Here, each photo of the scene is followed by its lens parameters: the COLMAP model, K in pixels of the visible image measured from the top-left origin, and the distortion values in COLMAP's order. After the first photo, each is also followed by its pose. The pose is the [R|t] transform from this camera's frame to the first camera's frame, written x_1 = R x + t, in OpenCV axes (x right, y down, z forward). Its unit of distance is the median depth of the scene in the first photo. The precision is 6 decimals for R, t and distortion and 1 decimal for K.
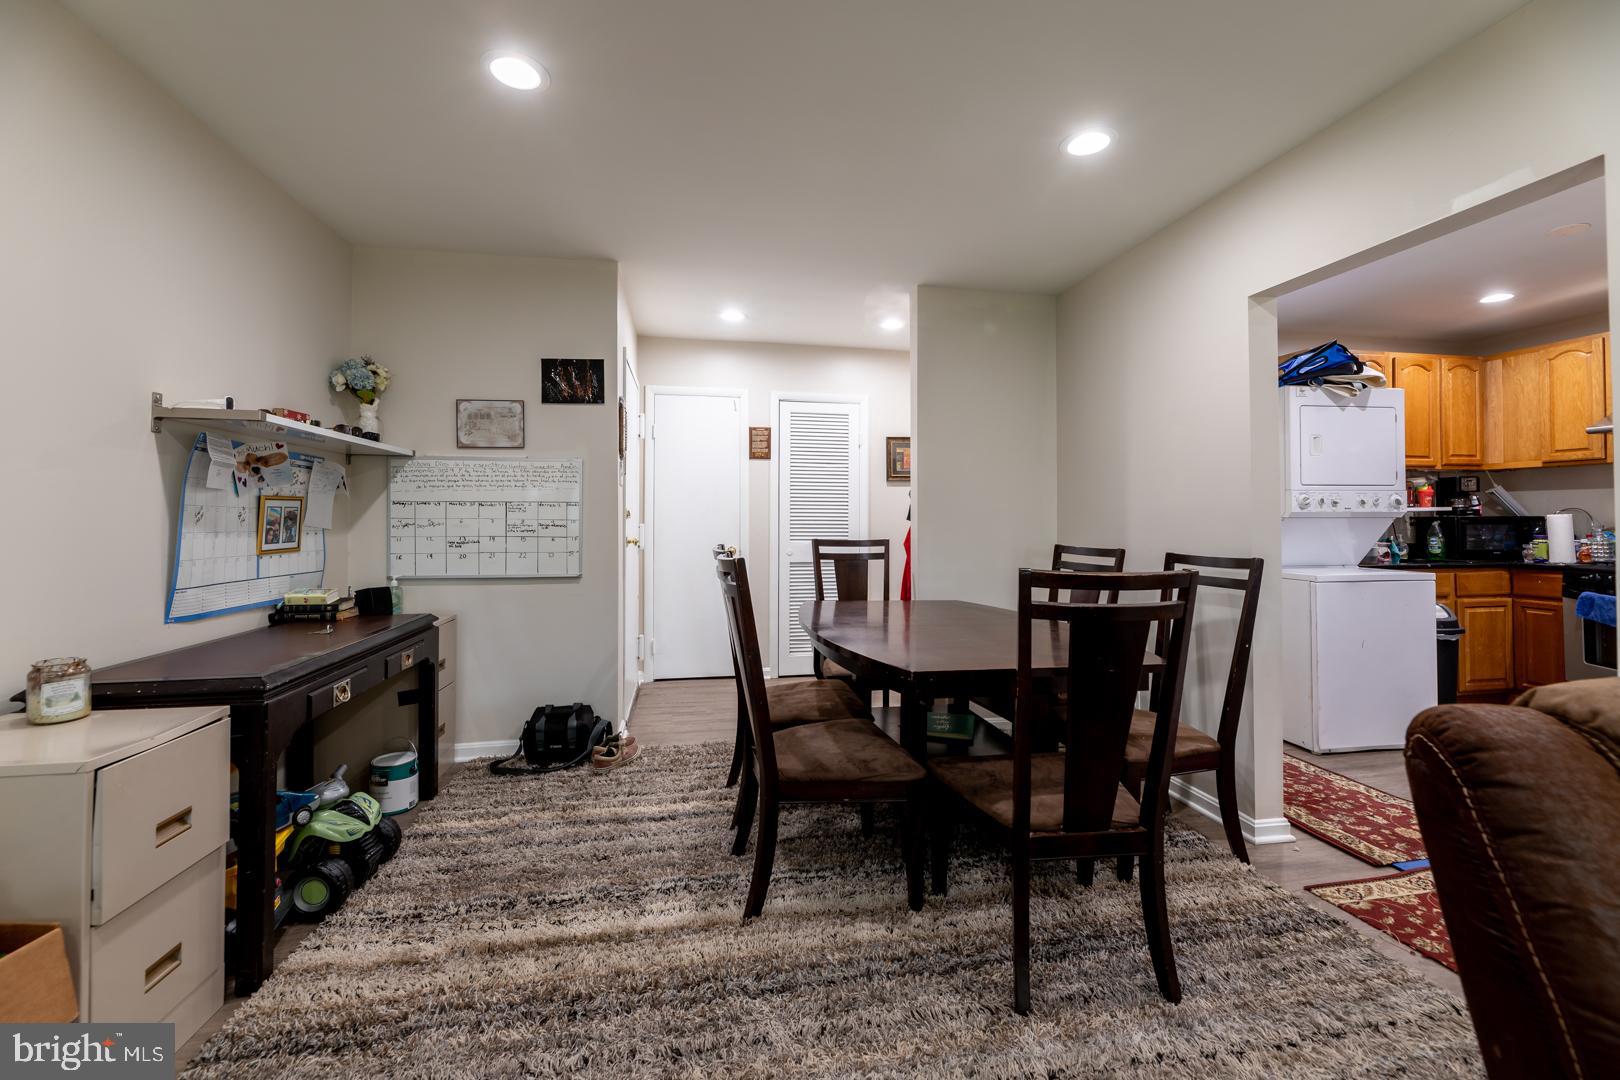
lens RADIAL K [[665.2, 0, 808.0], [0, 665.2, 506.7], [0, 0, 1]] dist [-0.000759, -0.000623]
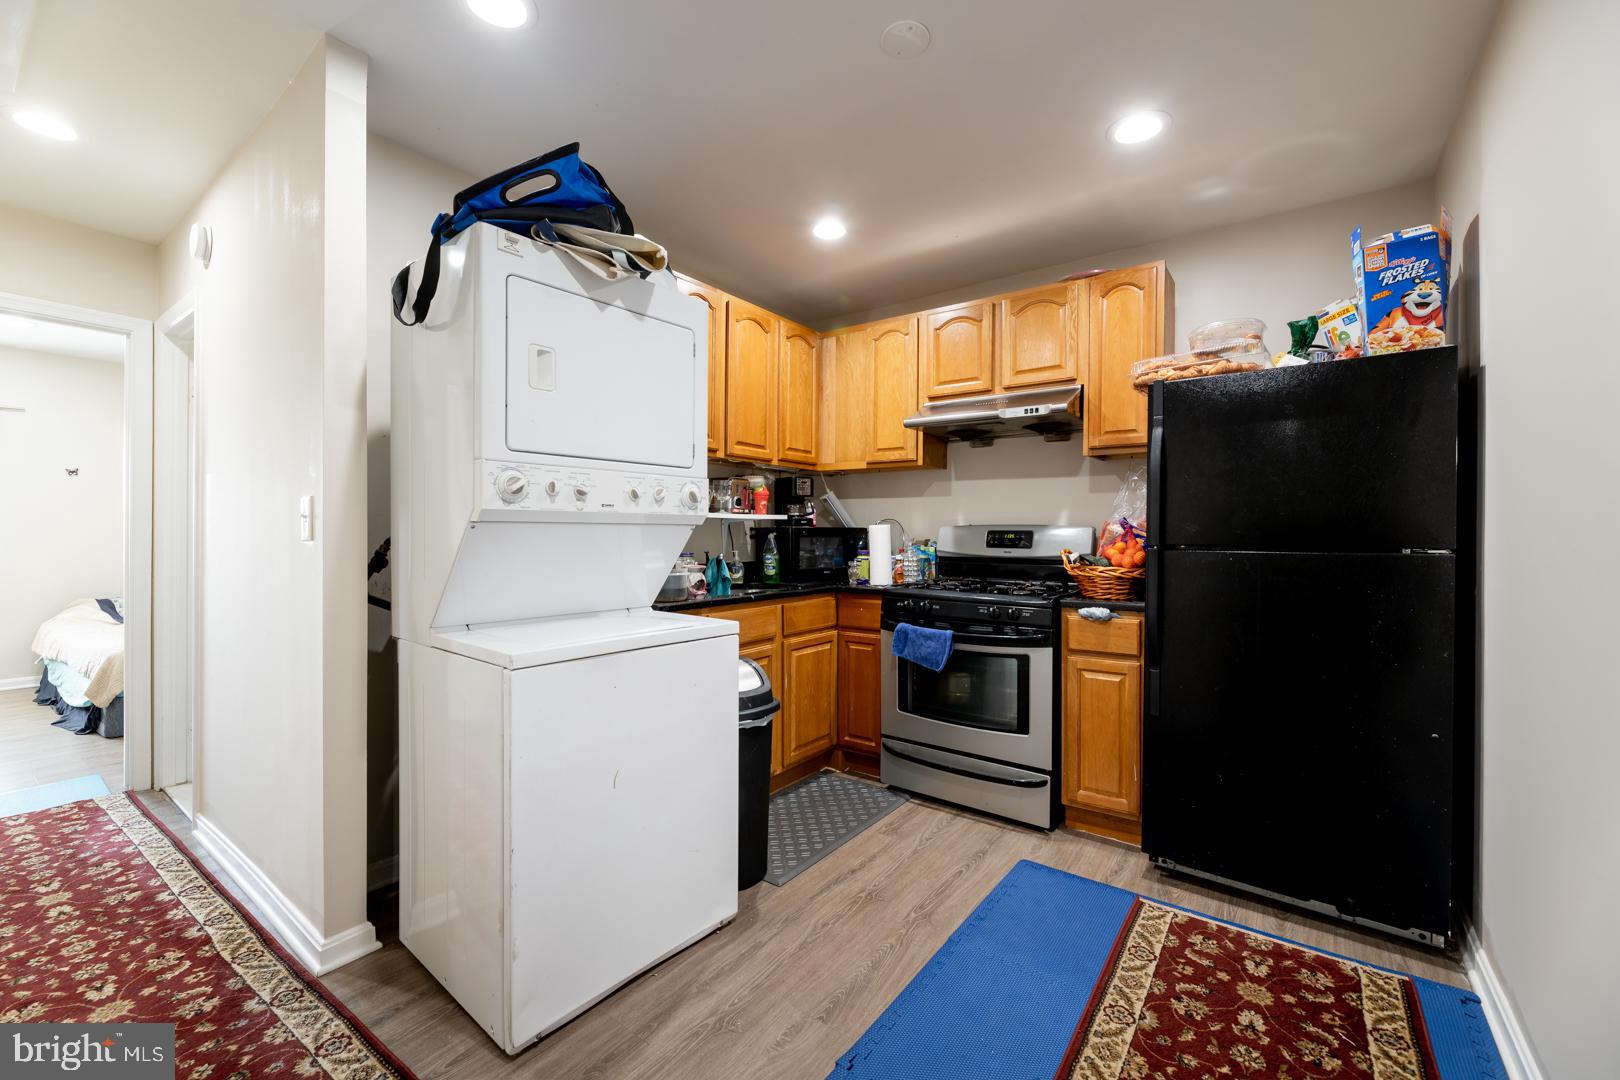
lens RADIAL K [[665.2, 0, 808.5], [0, 665.2, 538.0], [0, 0, 1]] dist [-0.000759, -0.000623]
pose [[0.731894, -0.000215, 0.681419, 0.497542], [-0.017599, 0.999660, 0.019217, 0.013050], [-0.681191, -0.026057, 0.731642, 0.448913]]
